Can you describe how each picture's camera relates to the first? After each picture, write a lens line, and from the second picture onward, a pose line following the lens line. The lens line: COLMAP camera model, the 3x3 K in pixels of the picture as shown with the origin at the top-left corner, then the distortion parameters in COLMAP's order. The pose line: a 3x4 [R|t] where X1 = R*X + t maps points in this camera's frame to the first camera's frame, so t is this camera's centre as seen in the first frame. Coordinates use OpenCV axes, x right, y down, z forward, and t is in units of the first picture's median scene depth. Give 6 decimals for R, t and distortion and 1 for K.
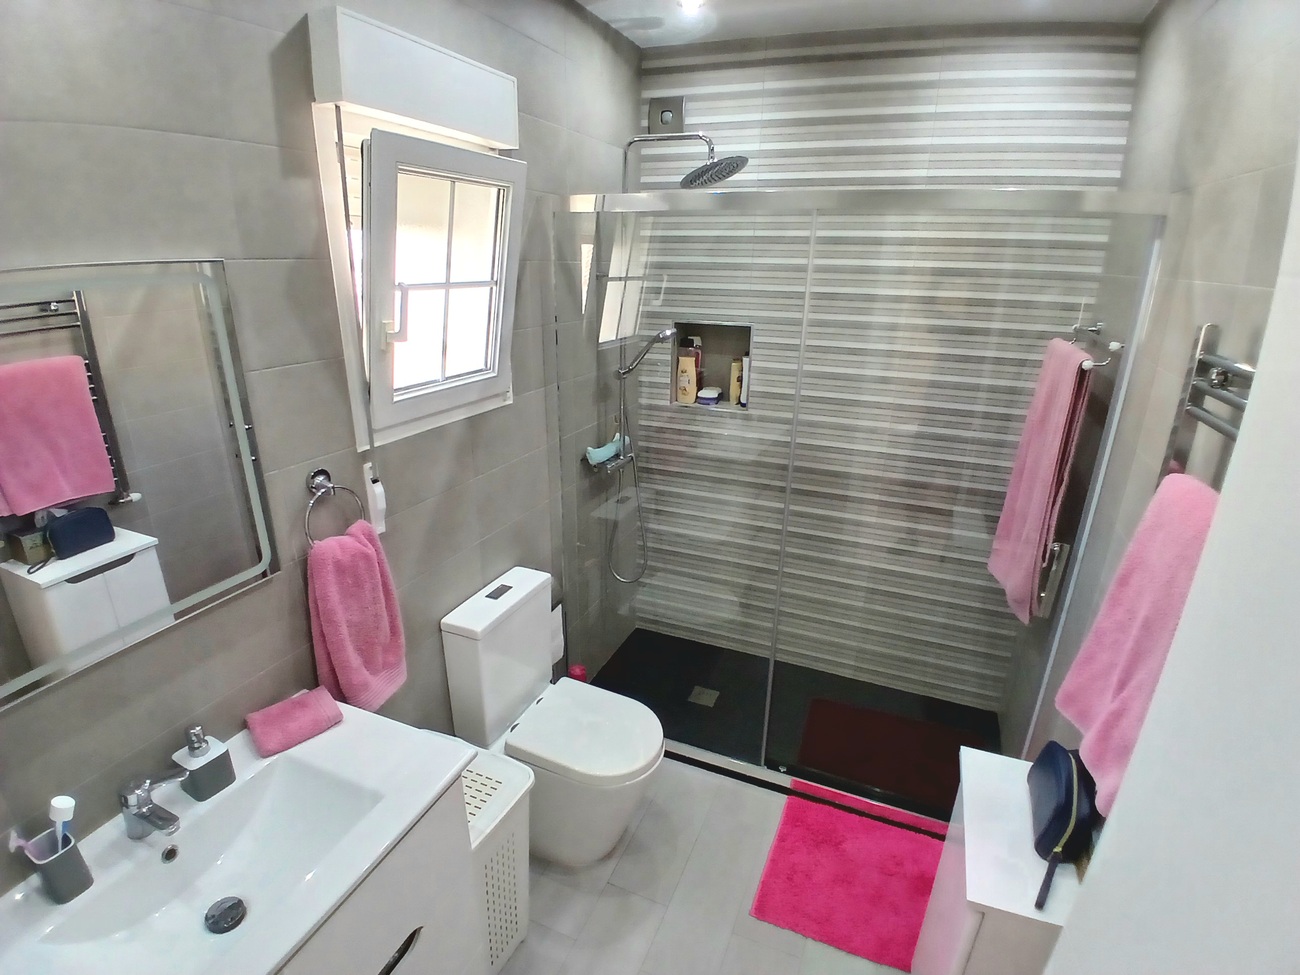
lens RADIAL K [[641.2, 0, 645.3], [0, 641.2, 497.4], [0, 0, 1]] dist [0.010301, -0.045106]
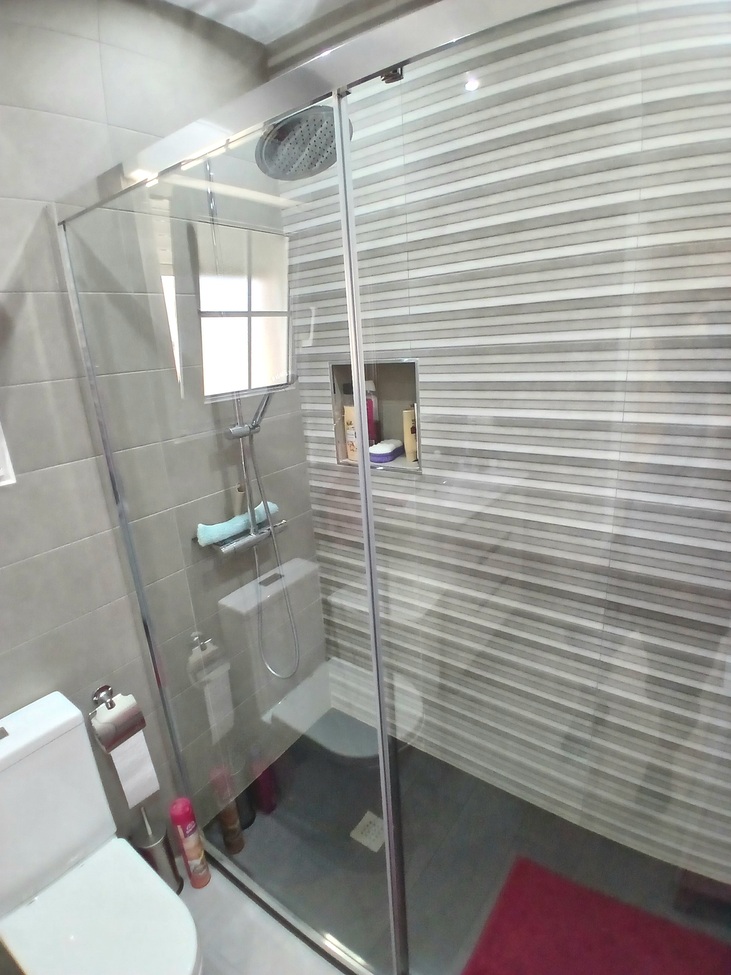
lens RADIAL K [[486.5, 0, 346.5], [0, 486.5, 487.4], [0, 0, 1]] dist [0.010685, -0.052032]
pose [[0.966867, -0.008817, -0.255129, 0.256261], [-0.004438, 0.998672, -0.051331, -0.096917], [0.255243, 0.050763, 0.965543, 0.472071]]
